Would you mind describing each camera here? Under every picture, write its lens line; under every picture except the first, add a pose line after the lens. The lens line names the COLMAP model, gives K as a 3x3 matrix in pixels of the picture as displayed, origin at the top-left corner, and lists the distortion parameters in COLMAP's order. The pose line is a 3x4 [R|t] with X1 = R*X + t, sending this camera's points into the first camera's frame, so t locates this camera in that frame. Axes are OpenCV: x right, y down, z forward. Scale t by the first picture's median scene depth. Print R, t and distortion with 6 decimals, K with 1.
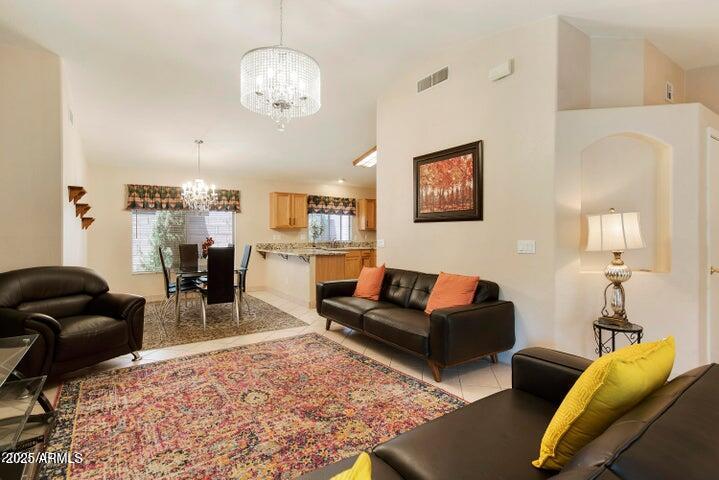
lens RADIAL K [[345.4, 0, 359.0], [0, 345.4, 241.6], [0, 0, 1]] dist [-0.000552, 0.000105]
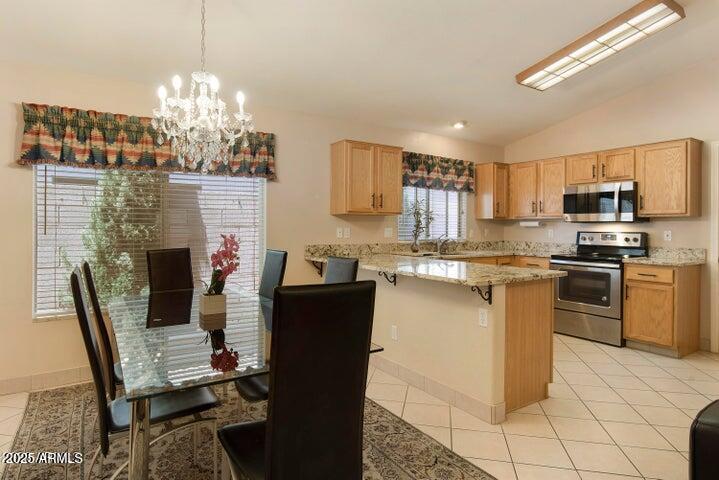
lens RADIAL K [[396.4, 0, 360.4], [0, 396.4, 233.3], [0, 0, 1]] dist [-0.000149, -0.000734]
pose [[0.999935, 0.006985, 0.008971, -0.227467], [-0.006961, 0.999972, -0.002672, -0.010382], [-0.008989, 0.002609, 0.999956, 0.442763]]
